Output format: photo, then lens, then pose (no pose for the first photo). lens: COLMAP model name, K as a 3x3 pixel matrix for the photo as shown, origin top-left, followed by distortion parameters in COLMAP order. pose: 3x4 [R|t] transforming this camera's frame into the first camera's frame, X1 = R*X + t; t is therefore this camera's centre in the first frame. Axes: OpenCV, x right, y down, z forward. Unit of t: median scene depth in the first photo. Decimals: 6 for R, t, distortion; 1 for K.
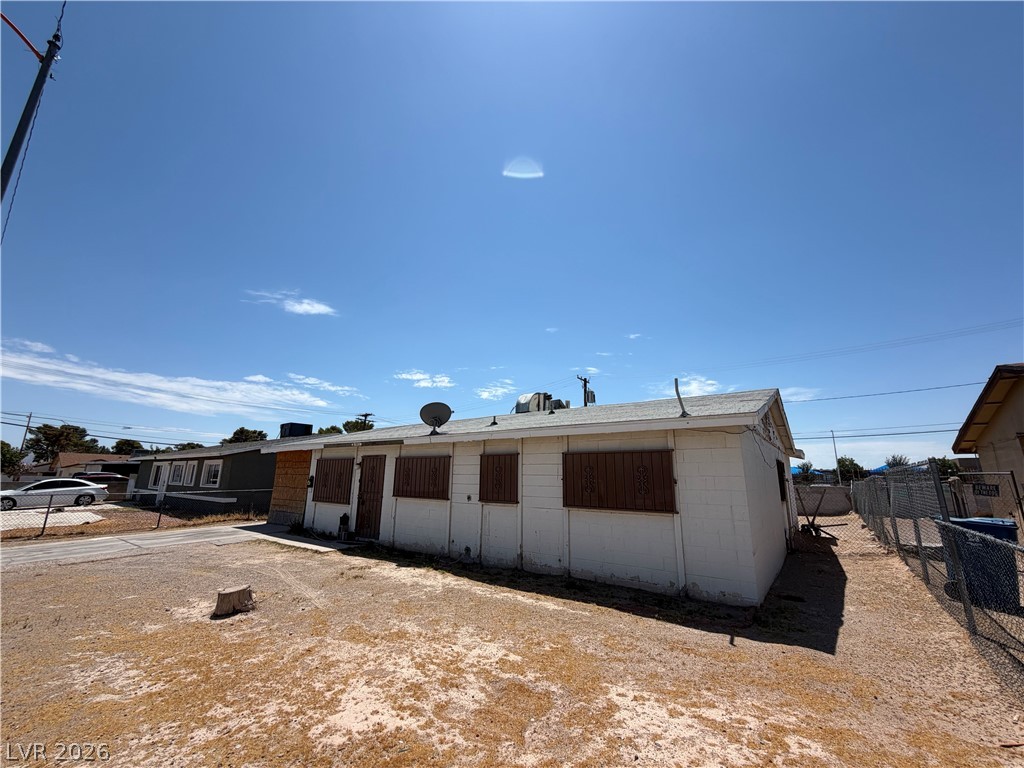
lens RADIAL K [[407.6, 0, 515.4], [0, 407.6, 385.1], [0, 0, 1]] dist [-0.001189, -0.000188]
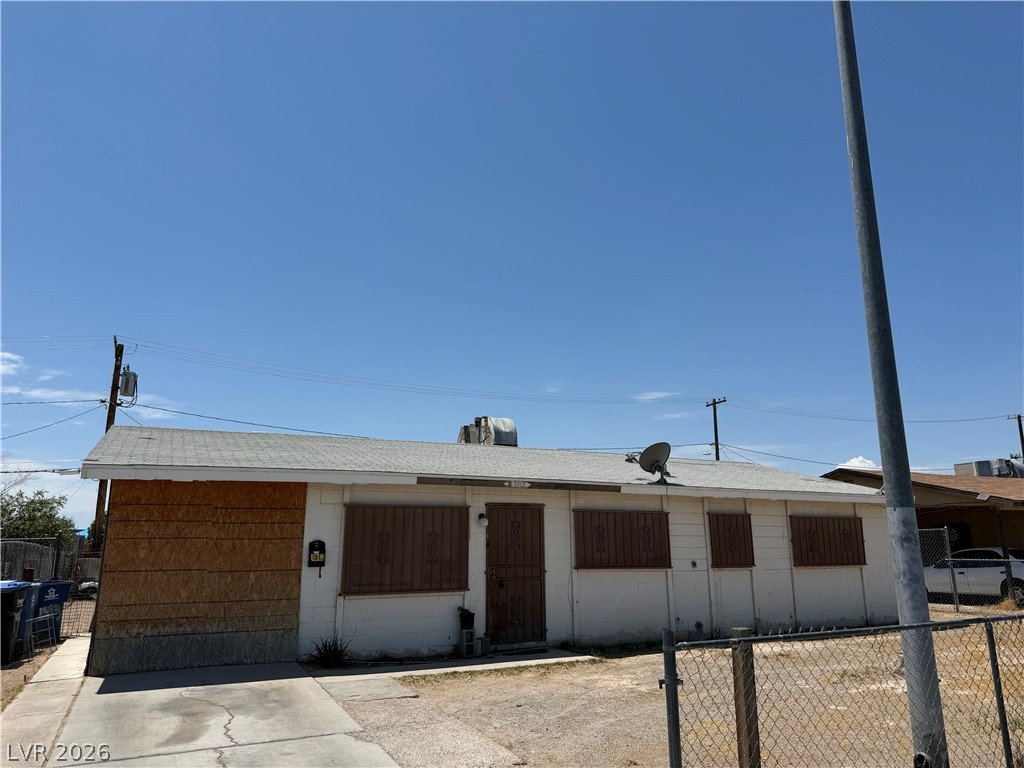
lens RADIAL K [[725.3, 0, 510.4], [0, 725.3, 378.8], [0, 0, 1]] dist [0.130730, -0.200790]
pose [[0.430121, 0.187483, 0.883089, -1.596541], [-0.191032, 0.974948, -0.113940, 0.140653], [-0.882328, -0.119690, 0.455161, 0.651033]]
